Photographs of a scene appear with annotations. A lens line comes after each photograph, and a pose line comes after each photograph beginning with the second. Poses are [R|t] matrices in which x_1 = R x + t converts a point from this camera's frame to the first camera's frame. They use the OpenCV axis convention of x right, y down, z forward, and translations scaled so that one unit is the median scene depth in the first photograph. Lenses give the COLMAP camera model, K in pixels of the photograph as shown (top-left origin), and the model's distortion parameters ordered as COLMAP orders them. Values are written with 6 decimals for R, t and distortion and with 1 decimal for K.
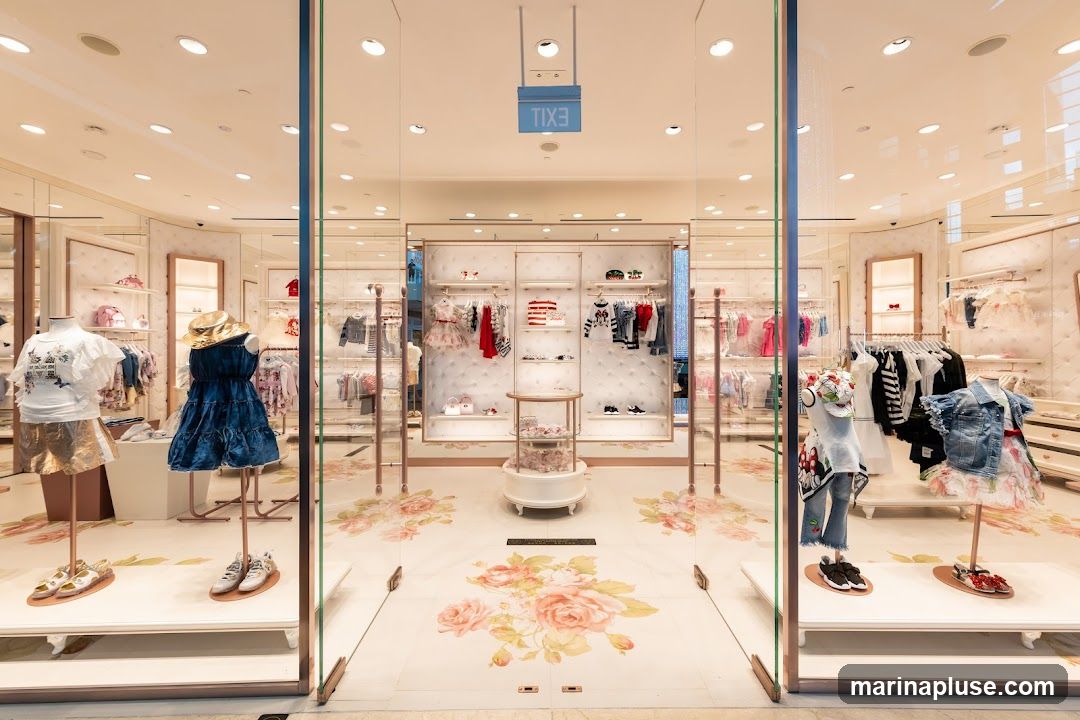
lens RADIAL K [[428.2, 0, 546.1], [0, 428.2, 351.5], [0, 0, 1]] dist [0.009517, -0.000285]
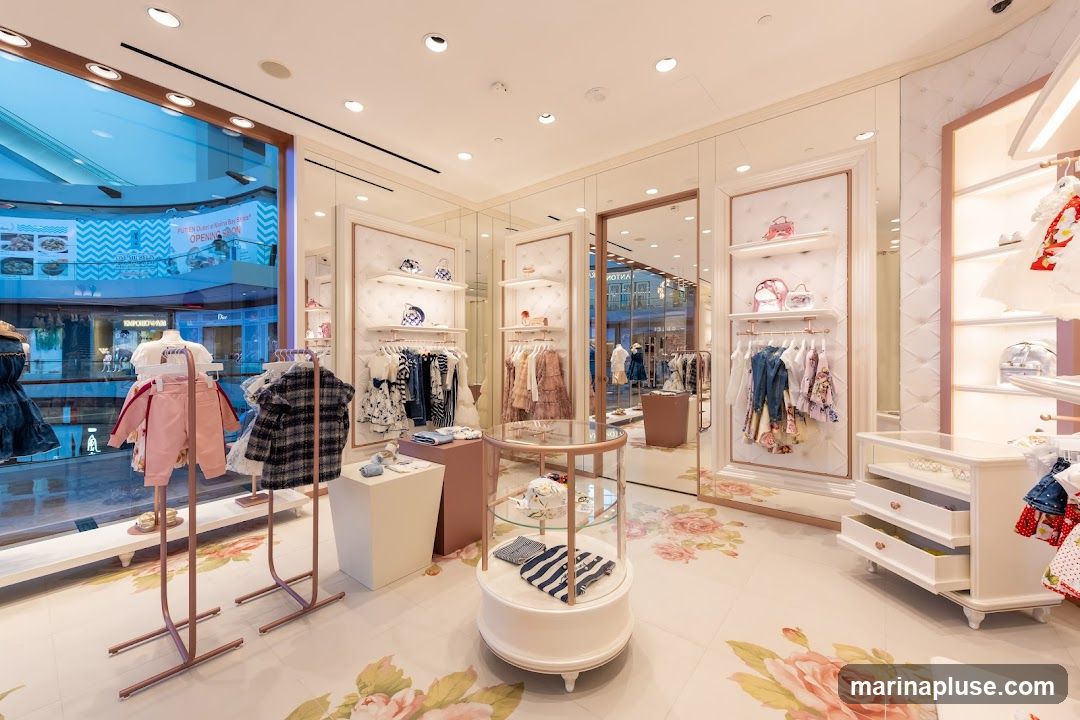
lens RADIAL K [[424.4, 0, 537.0], [0, 424.4, 353.1], [0, 0, 1]] dist [0.003068, -0.000480]
pose [[-0.635412, 0.004716, -0.772159, -0.350993], [0.005772, 0.999982, 0.001357, -0.002047], [0.772151, -0.003595, -0.635428, 1.217982]]
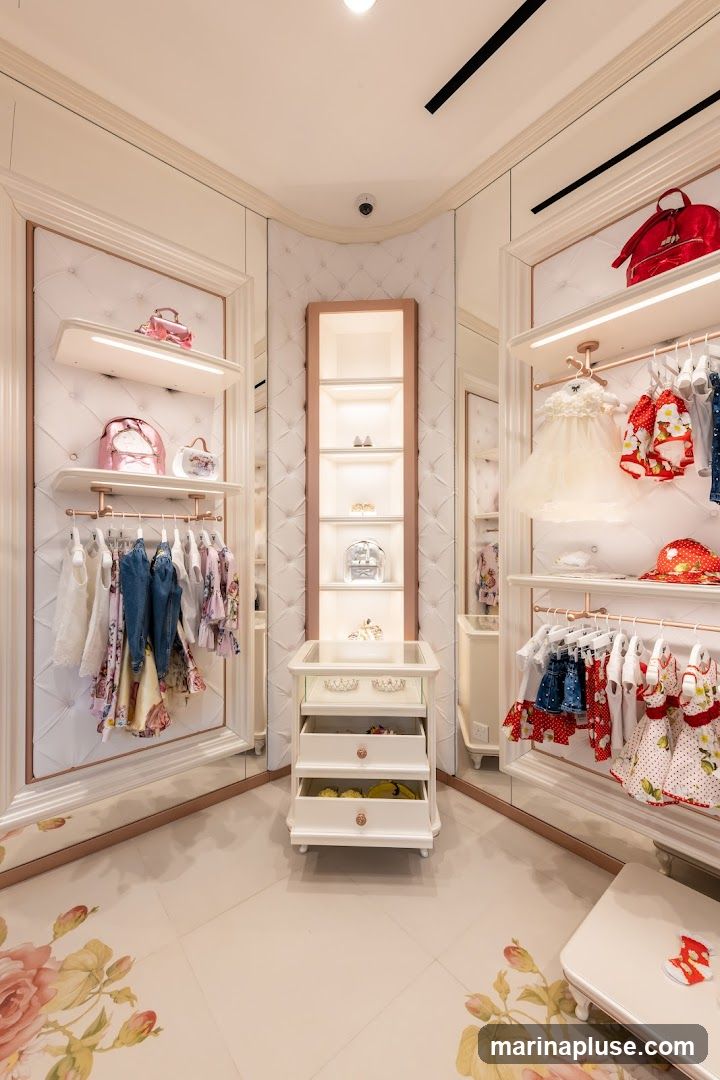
lens RADIAL K [[424.4, 0, 361.5], [0, 424.4, 545.1], [0, 0, 1]] dist [0.003068, -0.000480]
pose [[0.644661, 0.001695, -0.764467, -0.686530], [-0.001556, 0.999998, 0.000905, -0.005546], [0.764467, 0.000606, 0.644662, 0.997822]]
